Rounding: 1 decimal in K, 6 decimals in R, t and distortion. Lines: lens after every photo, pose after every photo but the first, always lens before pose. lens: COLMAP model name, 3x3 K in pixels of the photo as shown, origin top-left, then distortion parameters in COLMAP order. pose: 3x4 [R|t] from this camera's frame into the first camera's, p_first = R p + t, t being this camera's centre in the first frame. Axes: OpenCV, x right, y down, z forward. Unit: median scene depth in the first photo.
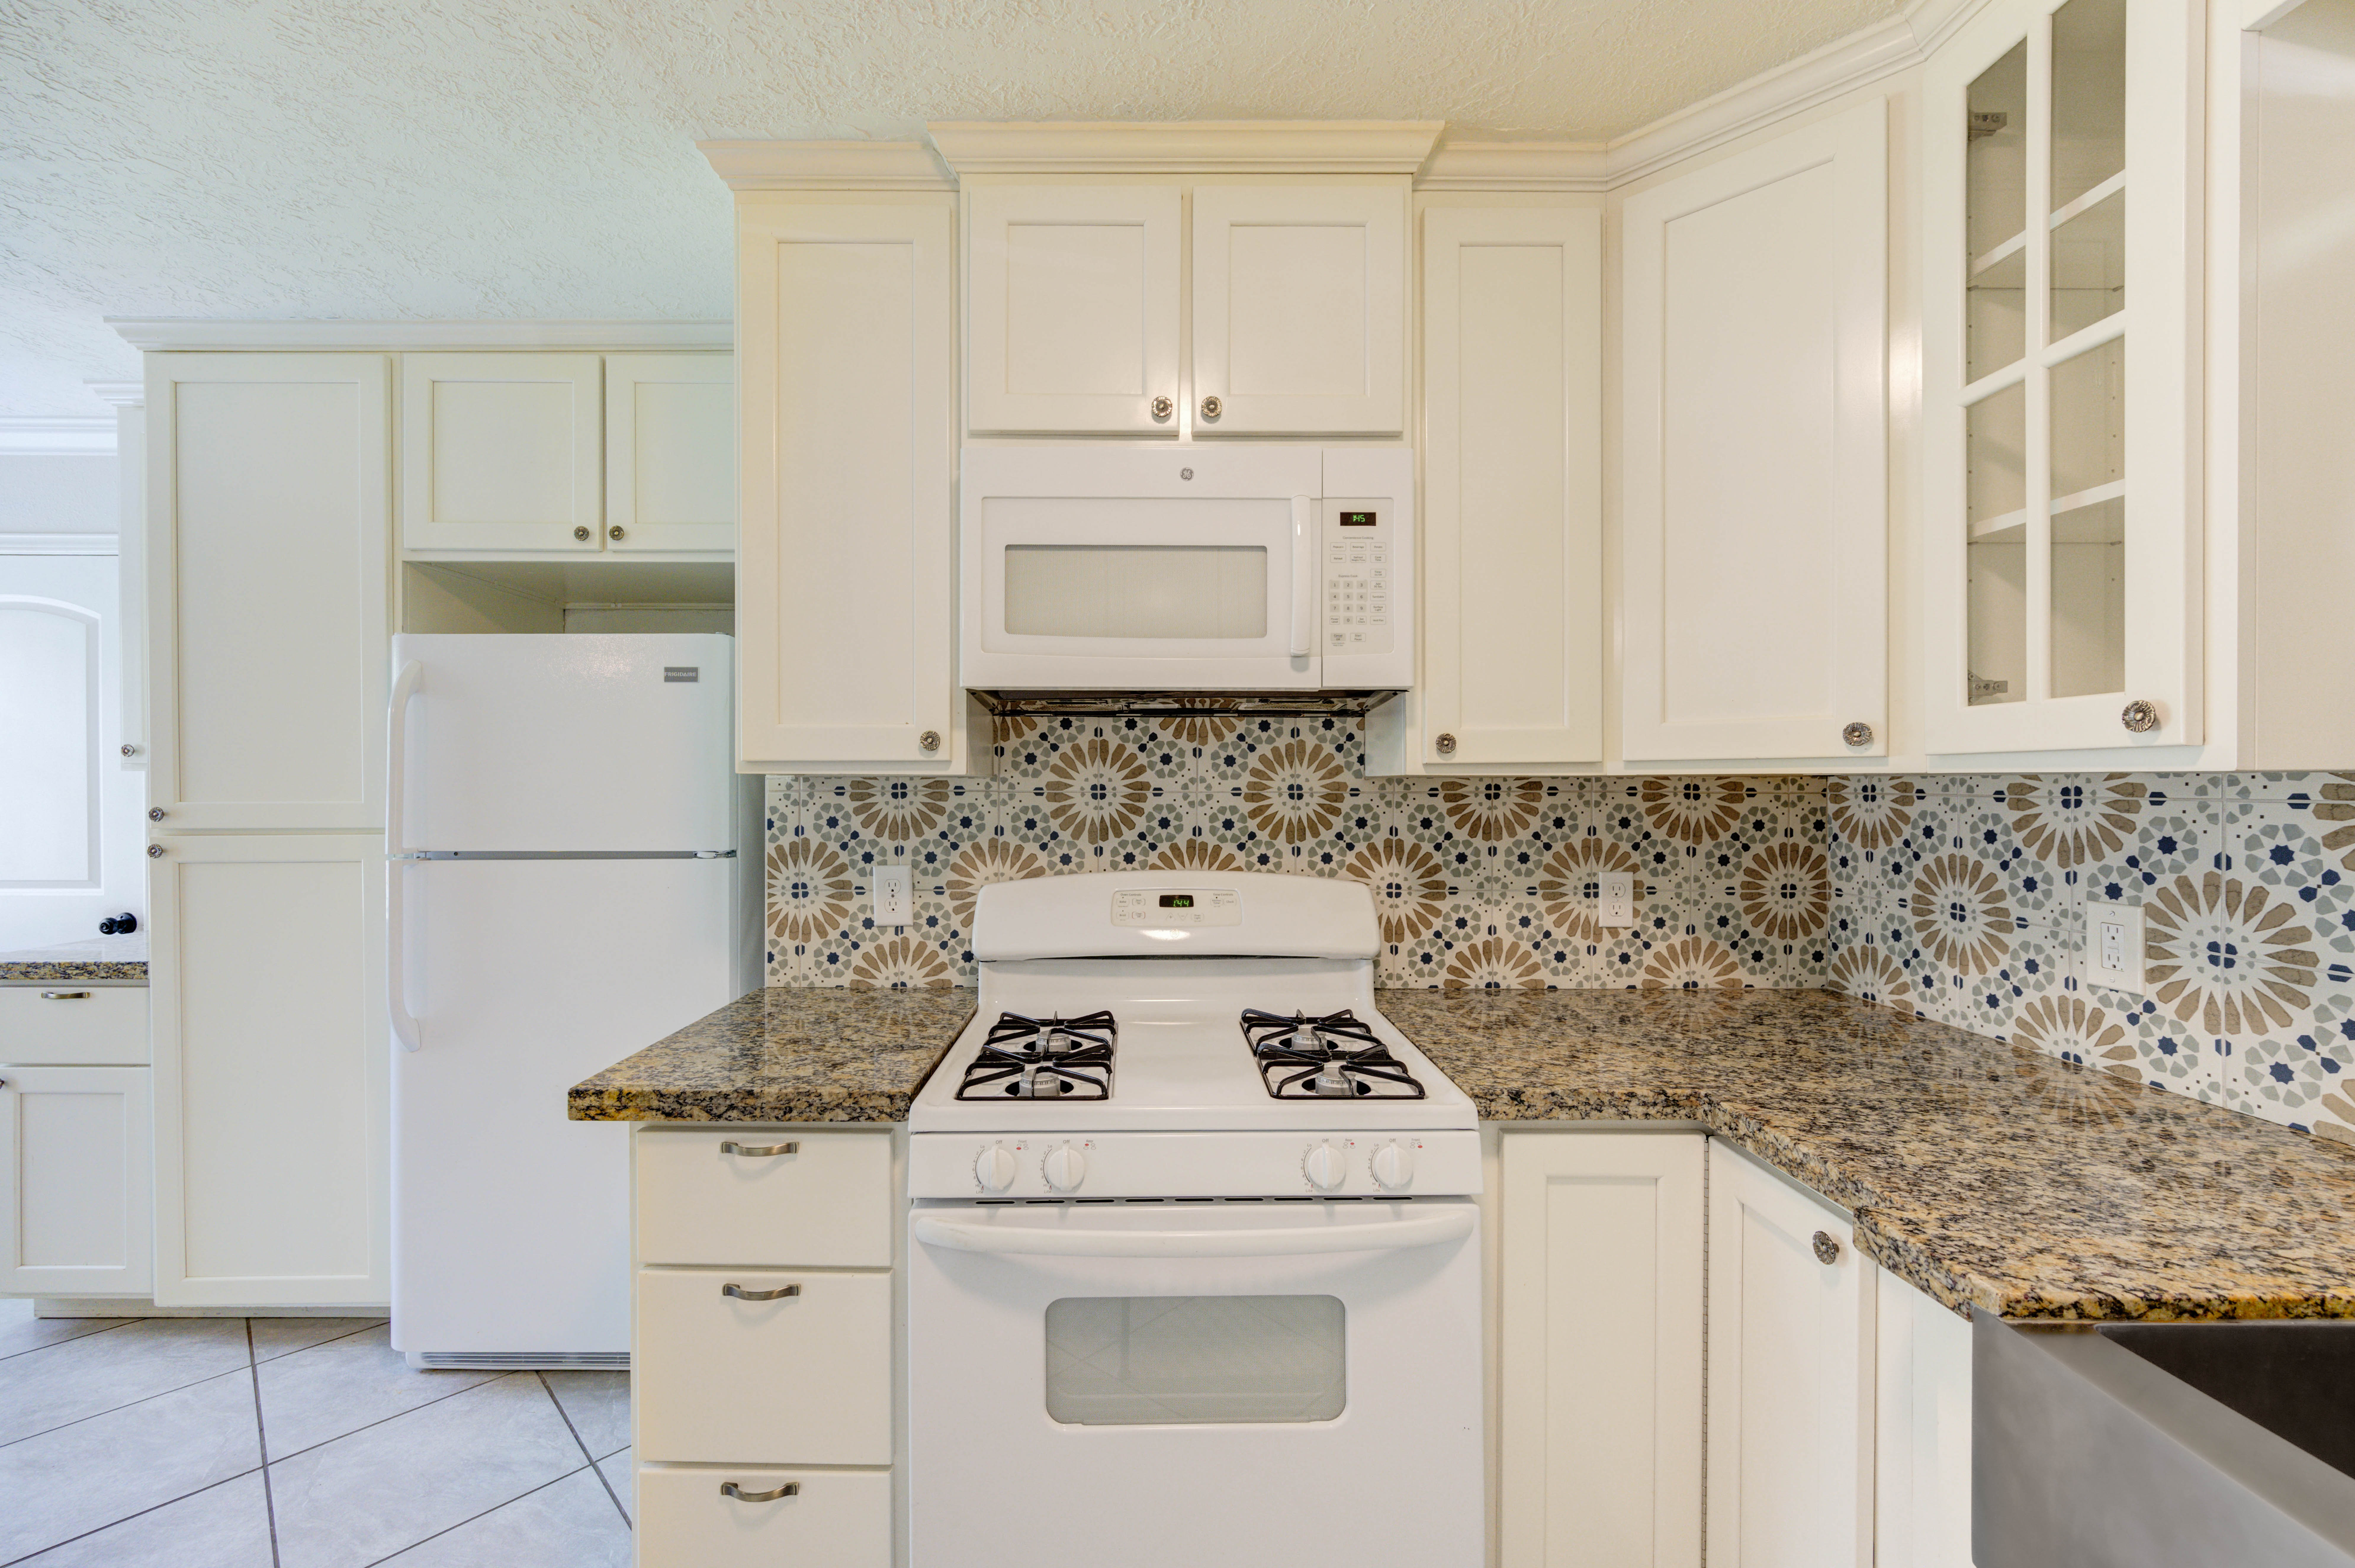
lens RADIAL K [[947.8, 0, 1134.8], [0, 947.8, 786.2], [0, 0, 1]] dist [0.007507, -0.004260]
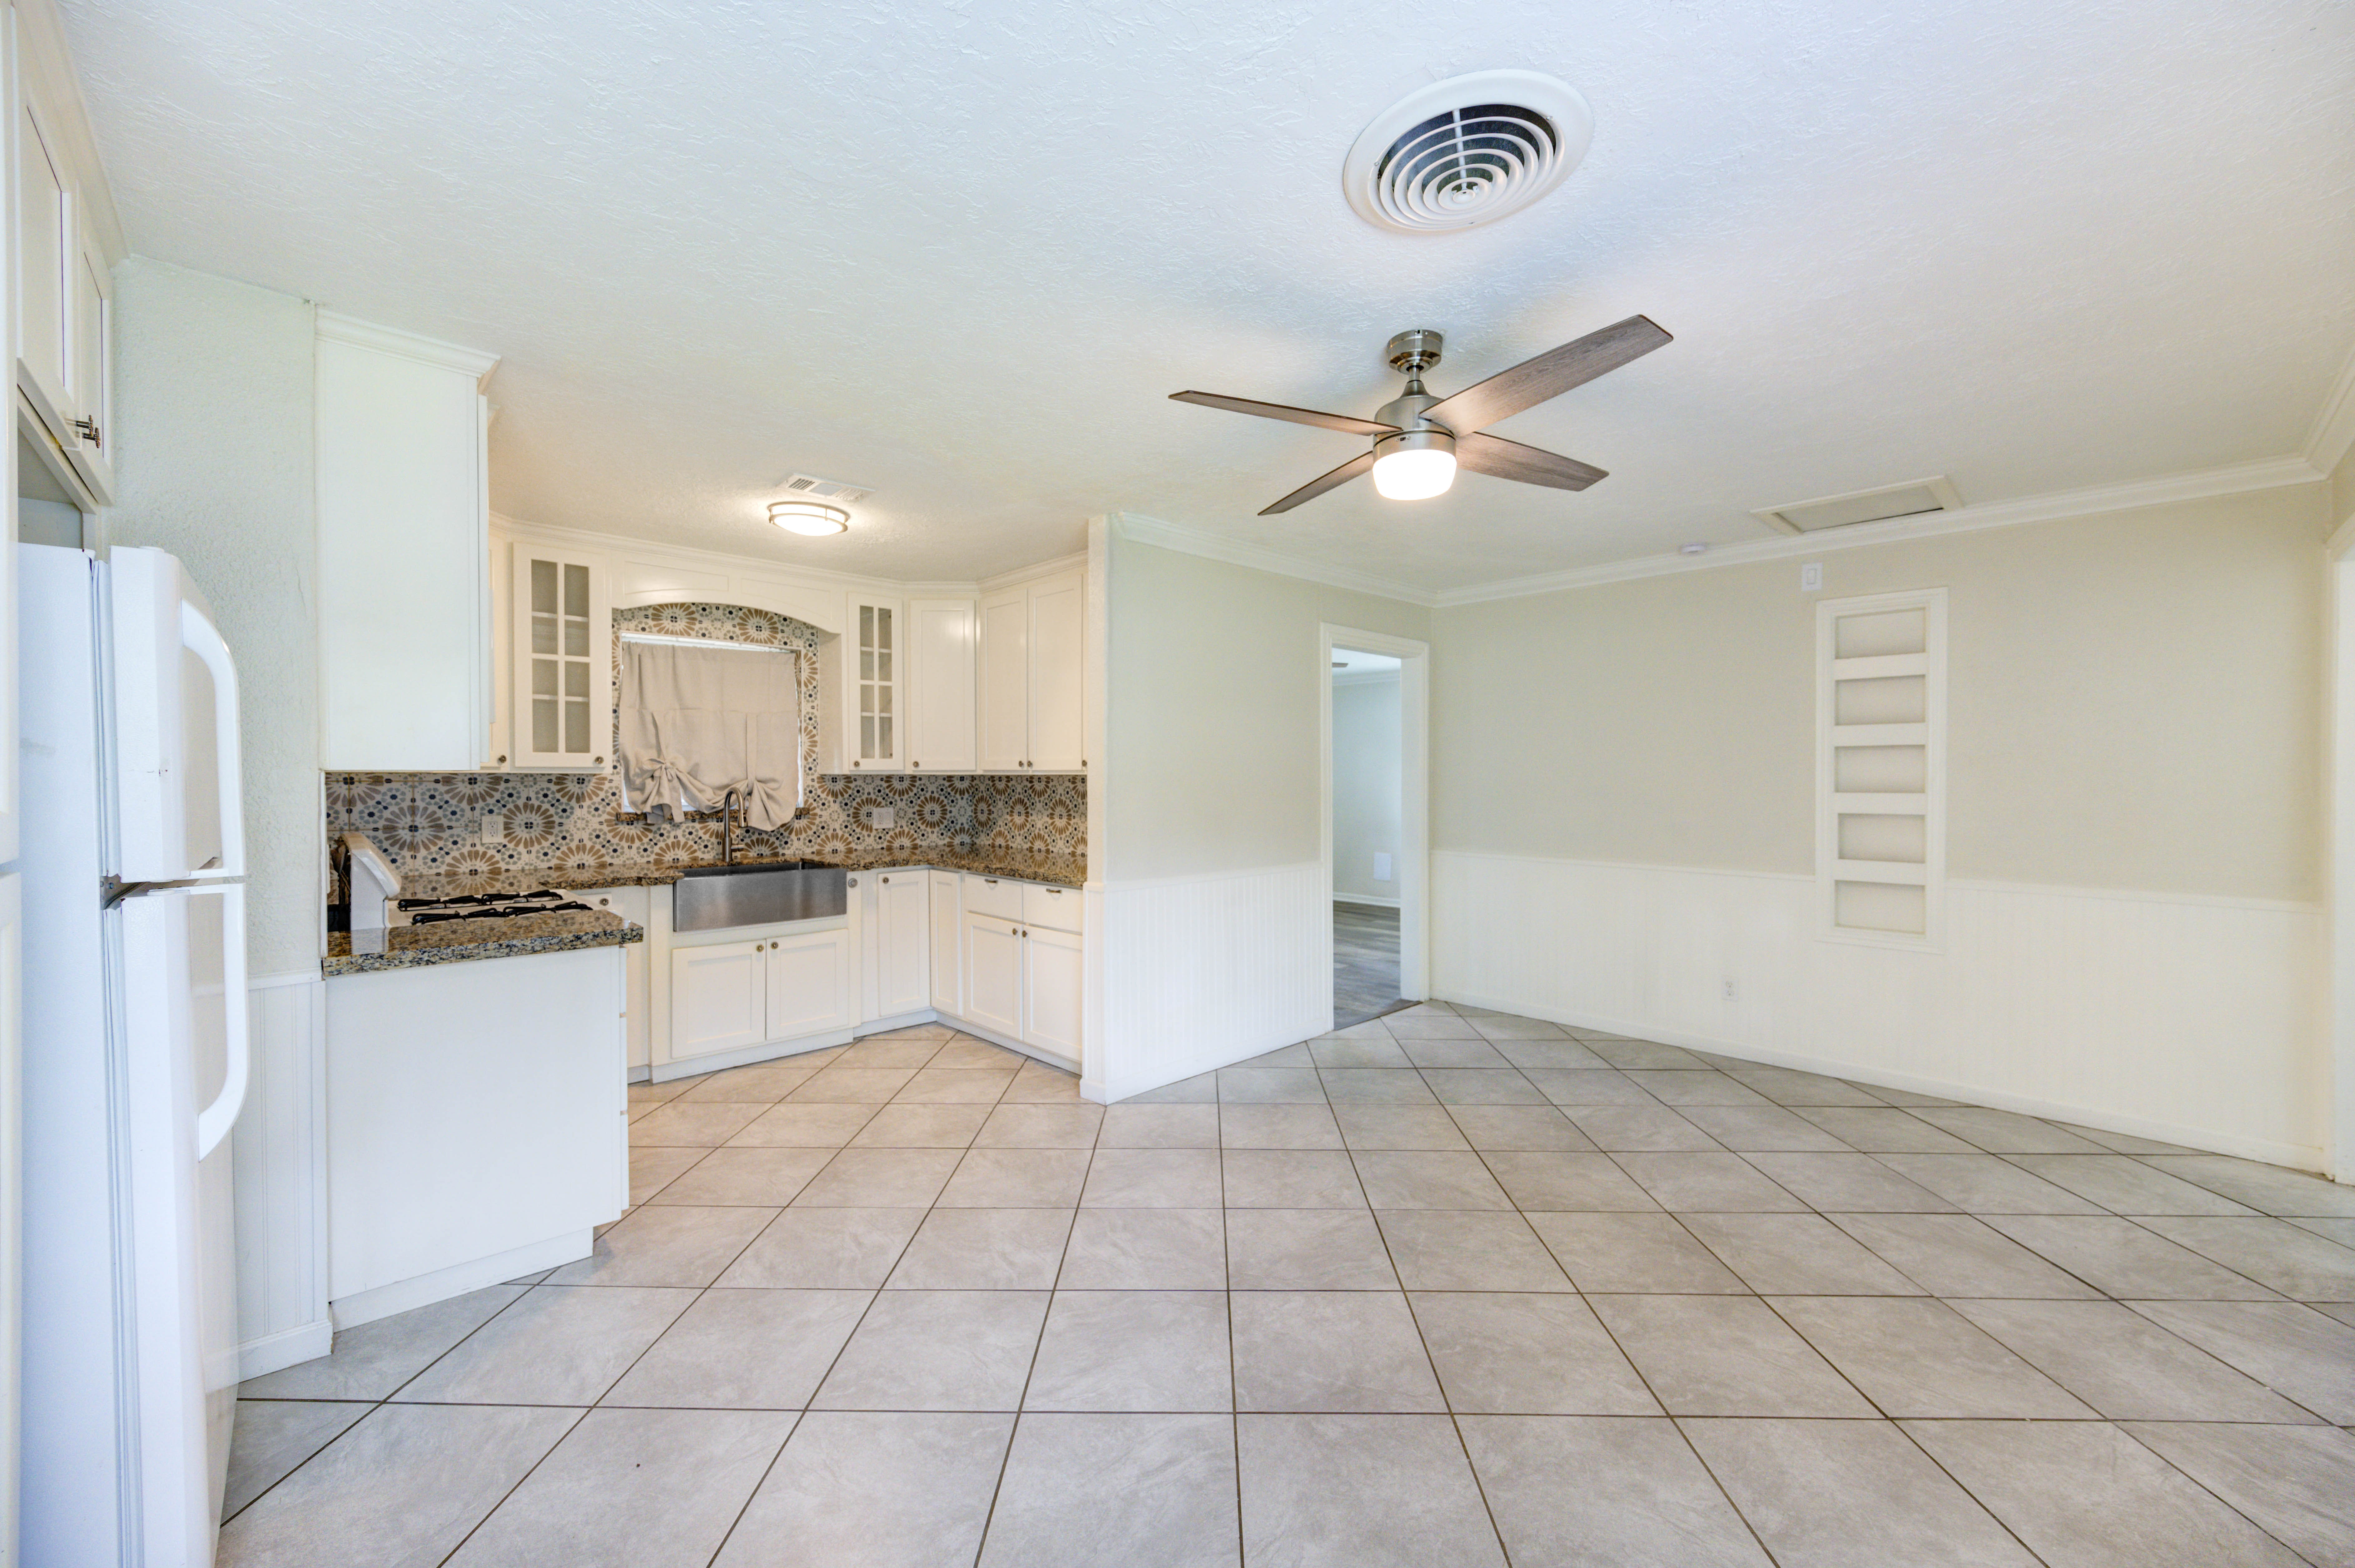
lens RADIAL K [[918.5, 0, 1182.7], [0, 918.5, 787.6], [0, 0, 1]] dist [-0.000143, -0.000216]
pose [[-0.693856, -0.008993, 0.720058, -1.883132], [0.001361, 0.999904, 0.013799, -0.003405], [-0.720113, 0.010555, -0.693777, 1.024234]]
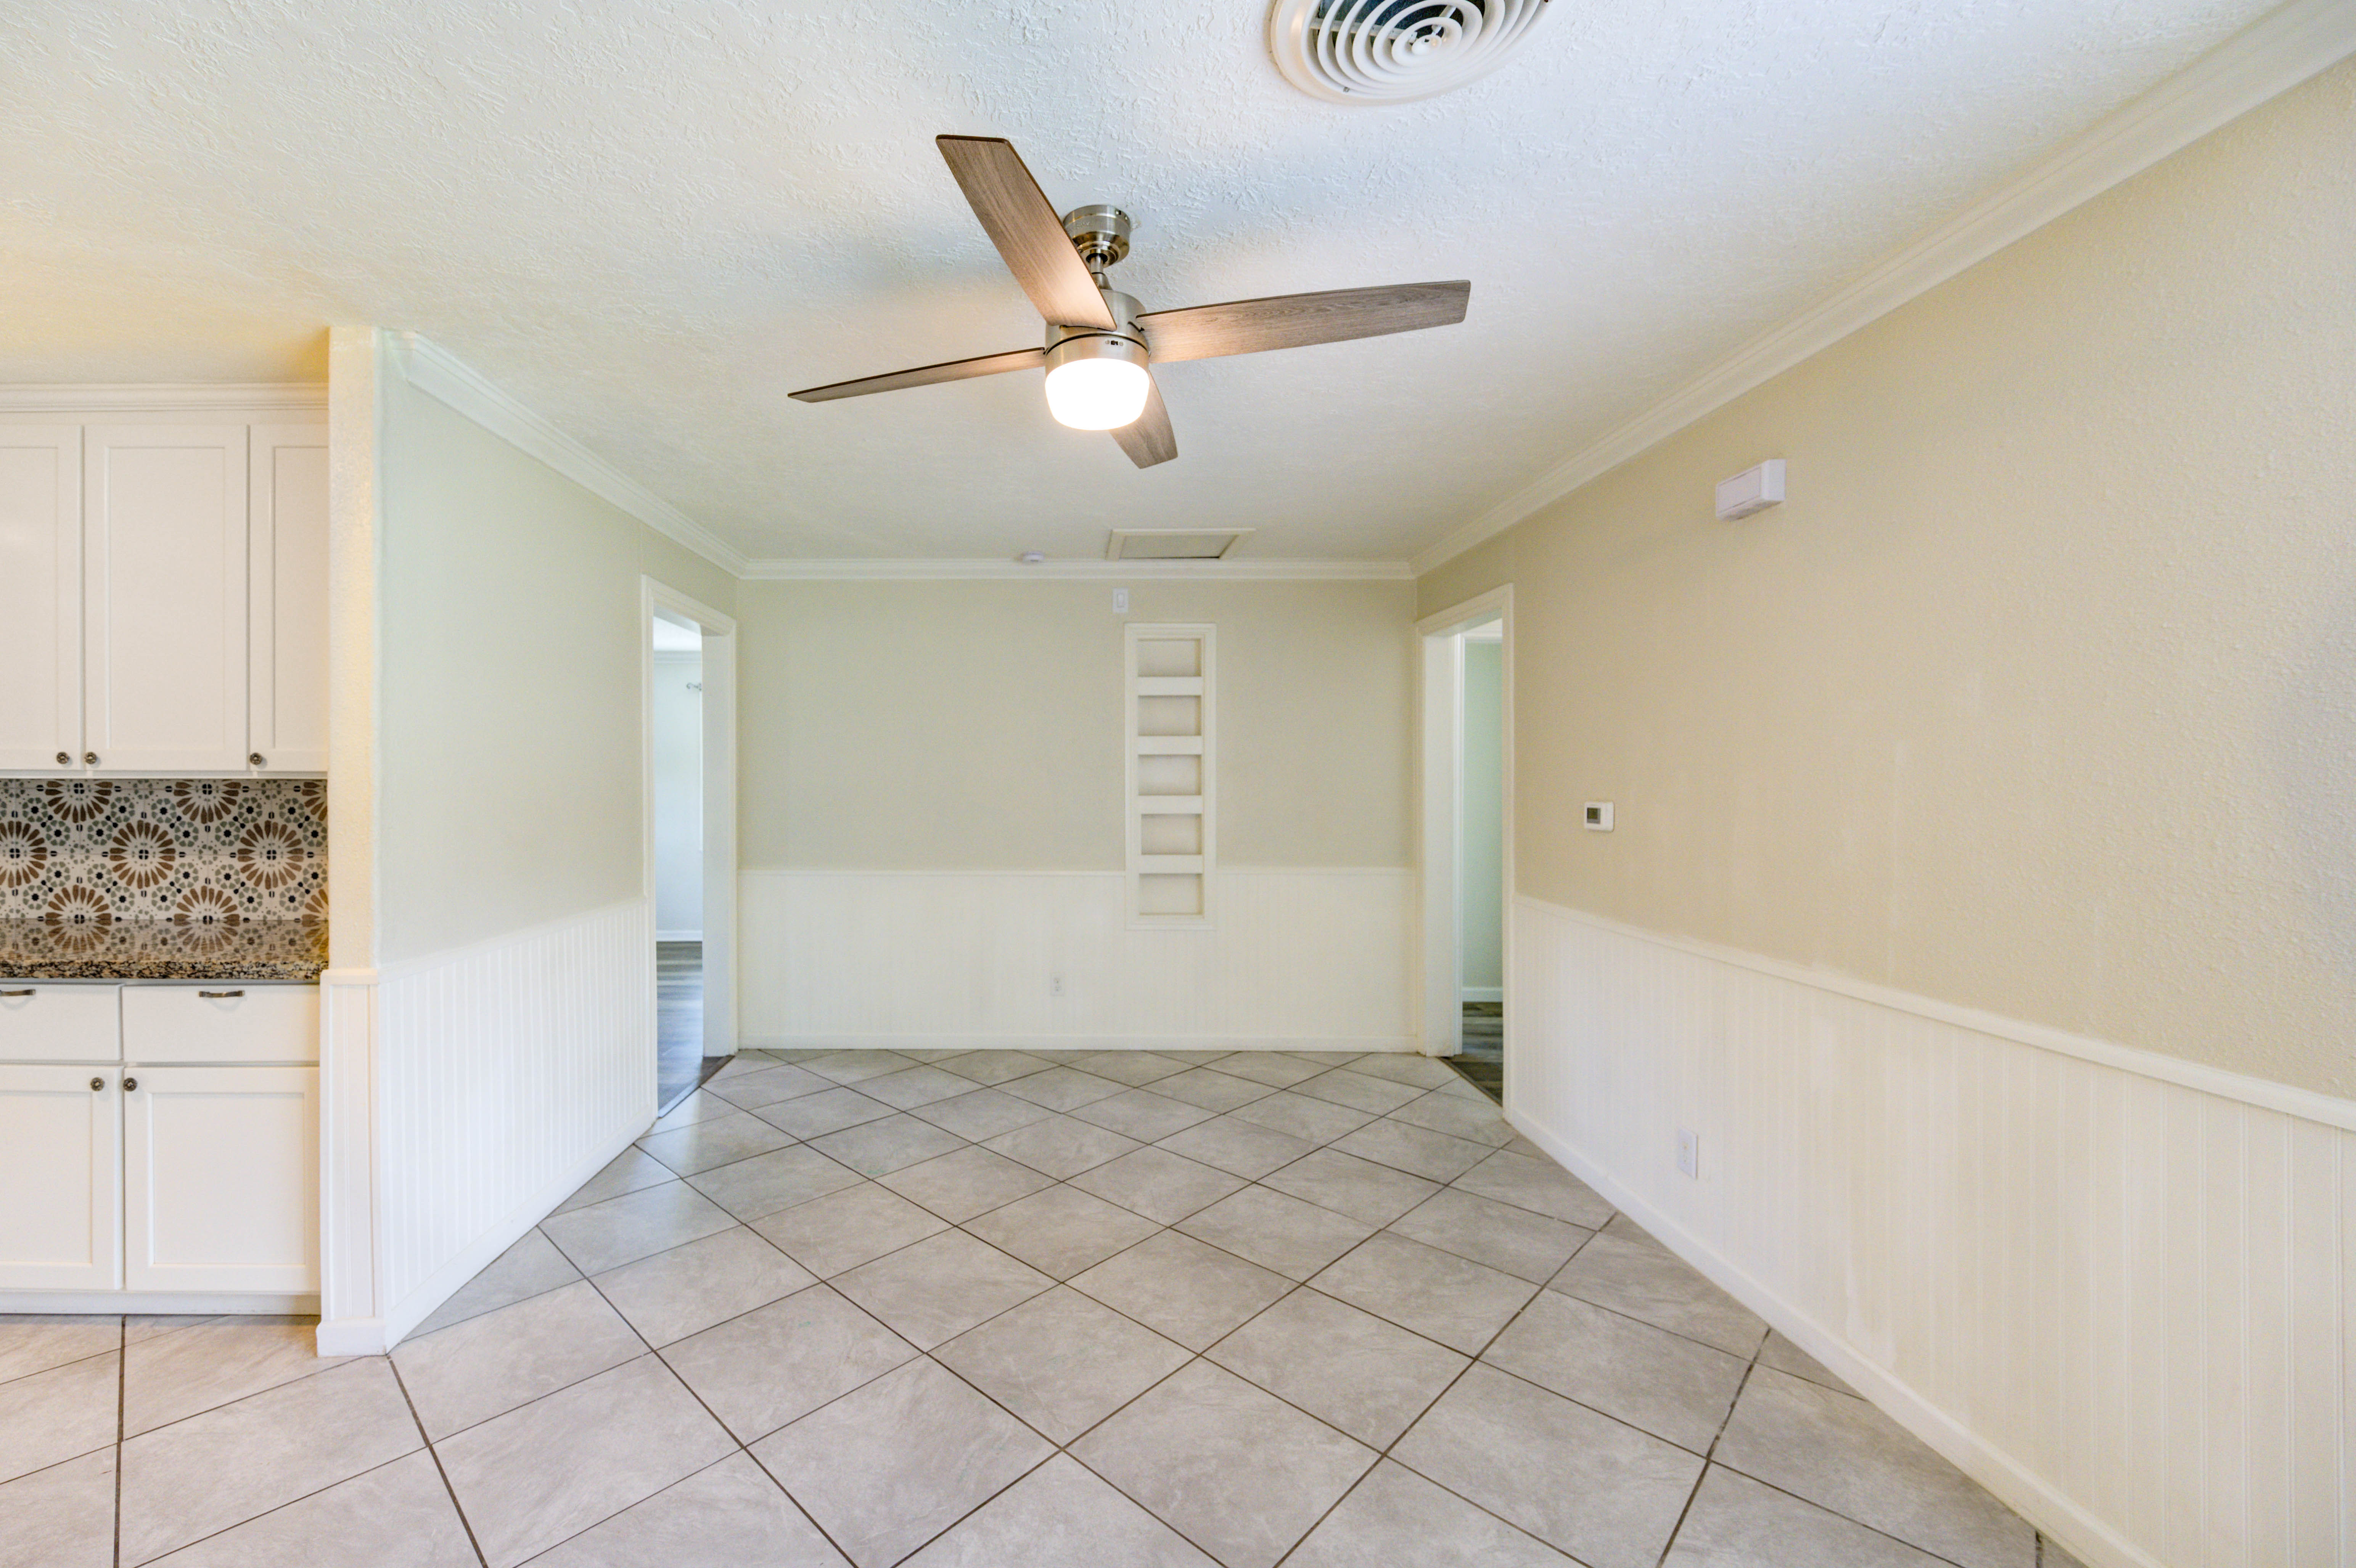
lens RADIAL K [[956.7, 0, 1047.0], [0, 956.7, 786.2], [0, 0, 1]] dist [-0.001695, -0.000513]
pose [[-0.999888, -0.000318, 0.014986, -1.211996], [-0.000202, 0.999970, 0.007760, -0.004789], [-0.014988, 0.007756, -0.999858, 0.947720]]
